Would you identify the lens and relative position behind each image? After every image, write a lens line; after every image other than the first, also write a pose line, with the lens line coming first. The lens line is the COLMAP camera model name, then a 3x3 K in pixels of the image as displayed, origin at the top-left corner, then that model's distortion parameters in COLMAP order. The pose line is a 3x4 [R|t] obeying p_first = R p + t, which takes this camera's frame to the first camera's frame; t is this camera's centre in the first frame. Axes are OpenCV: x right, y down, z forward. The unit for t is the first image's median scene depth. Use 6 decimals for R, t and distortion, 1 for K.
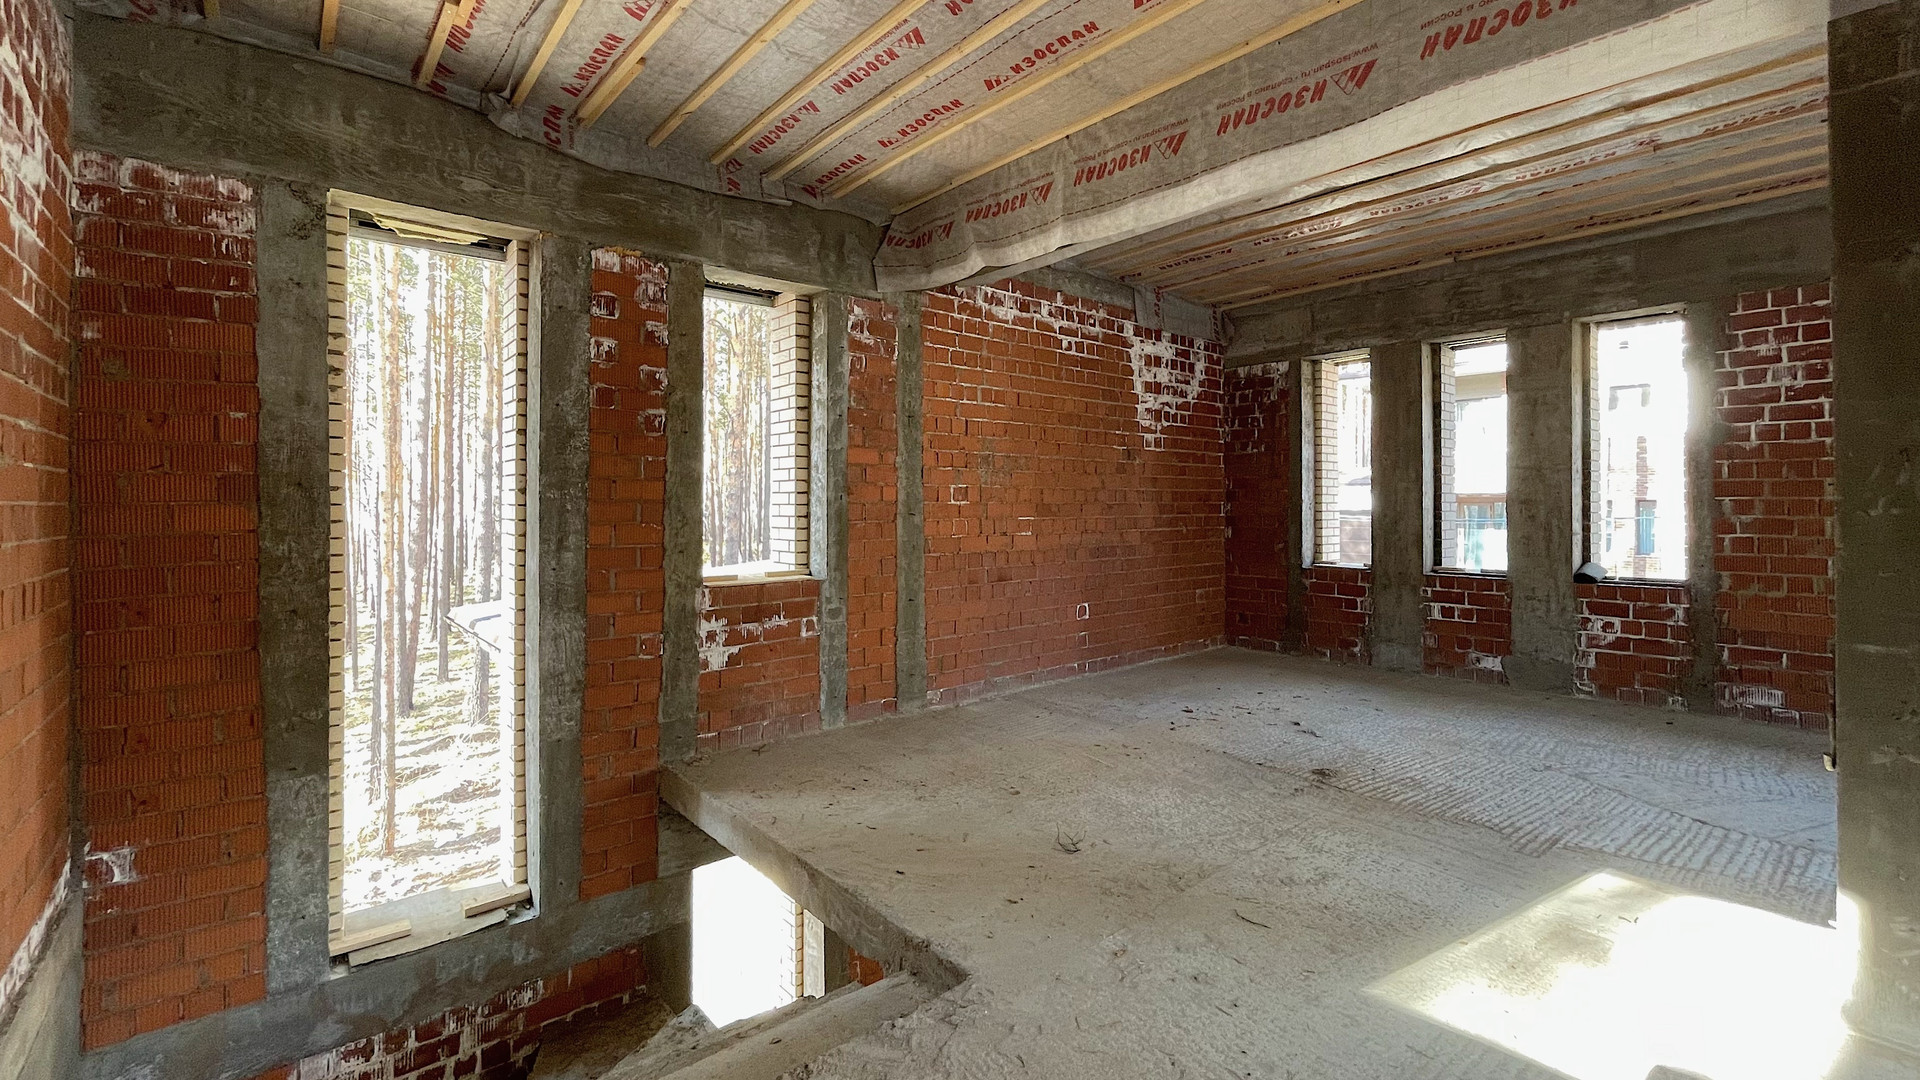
lens RADIAL K [[801.3, 0, 966.2], [0, 801.3, 520.6], [0, 0, 1]] dist [0.001040, -0.000076]
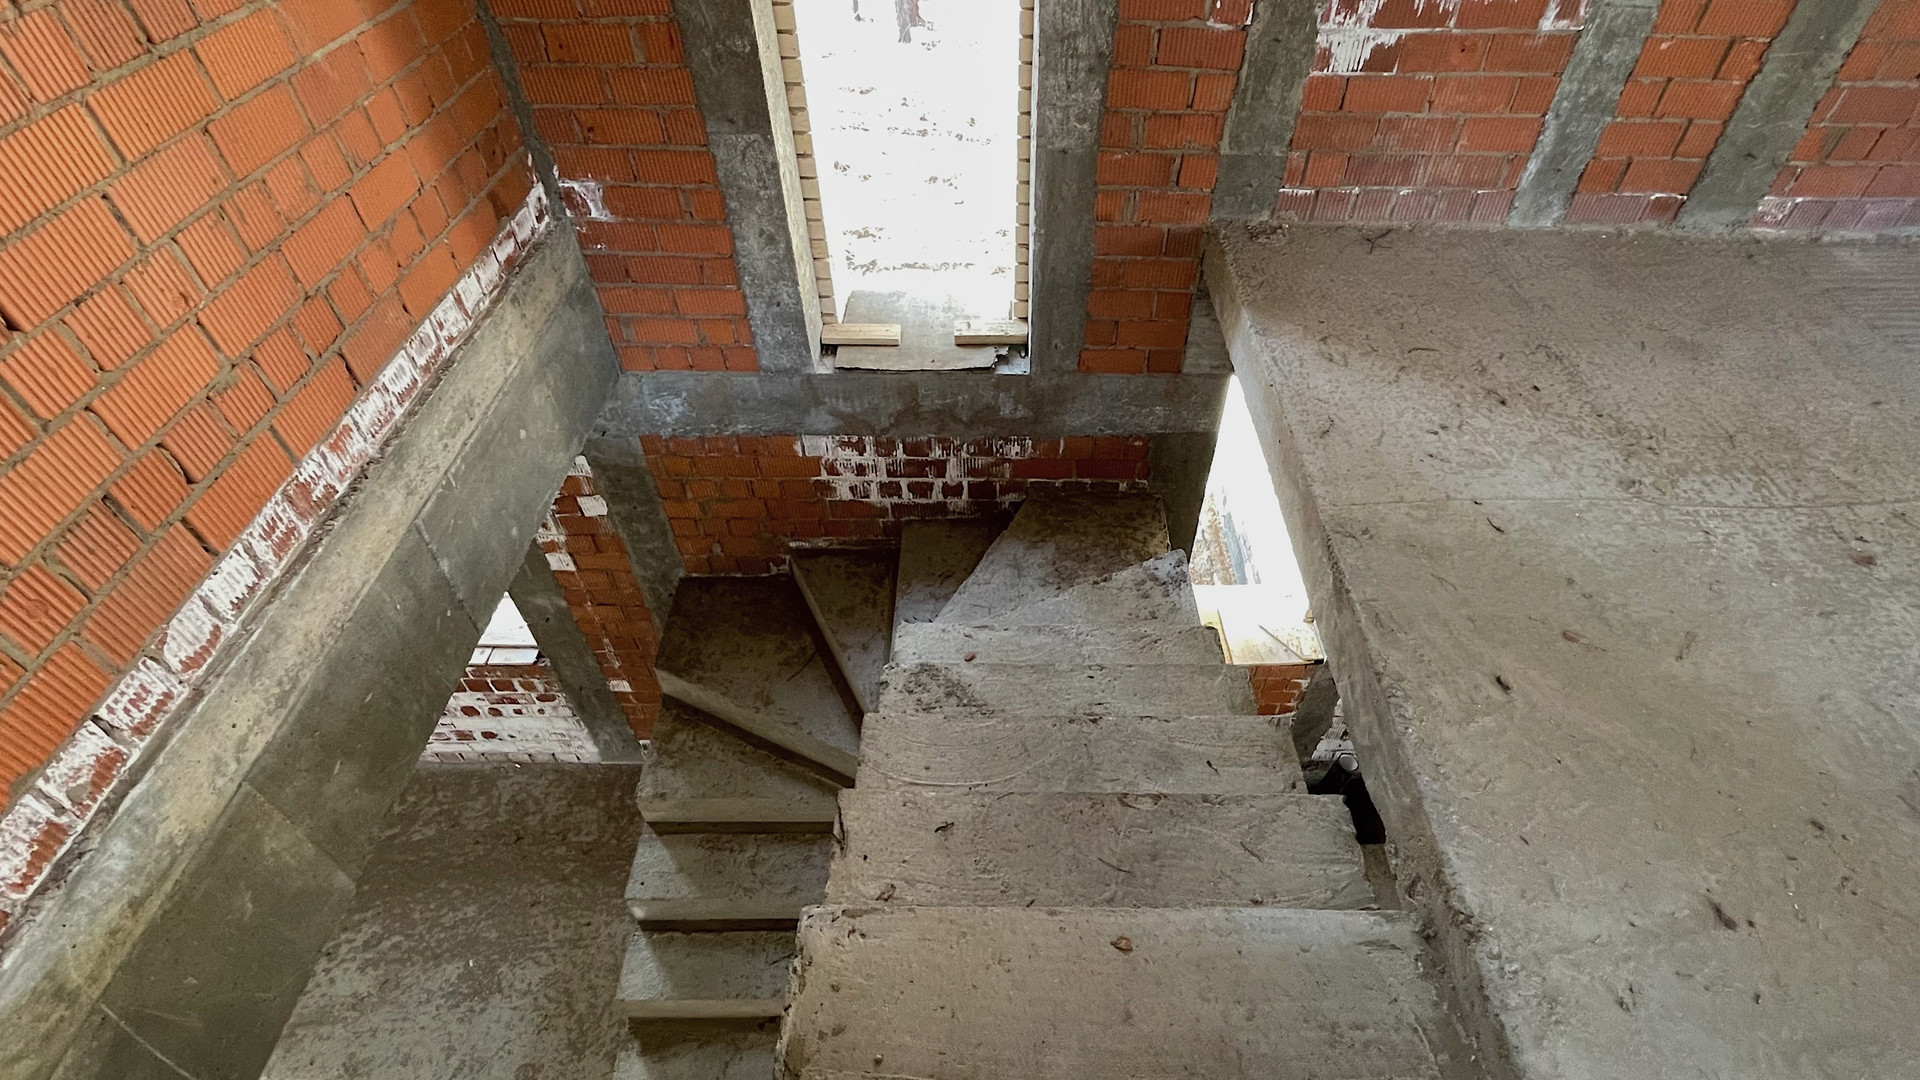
lens RADIAL K [[889.4, 0, 1036.7], [0, 889.4, 522.3], [0, 0, 1]] dist [-0.004006, -0.000173]
pose [[0.770593, 0.462280, -0.438729, -0.095168], [-0.035732, 0.718643, 0.694460, 0.001210], [0.636325, -0.519470, 0.570300, 0.489580]]
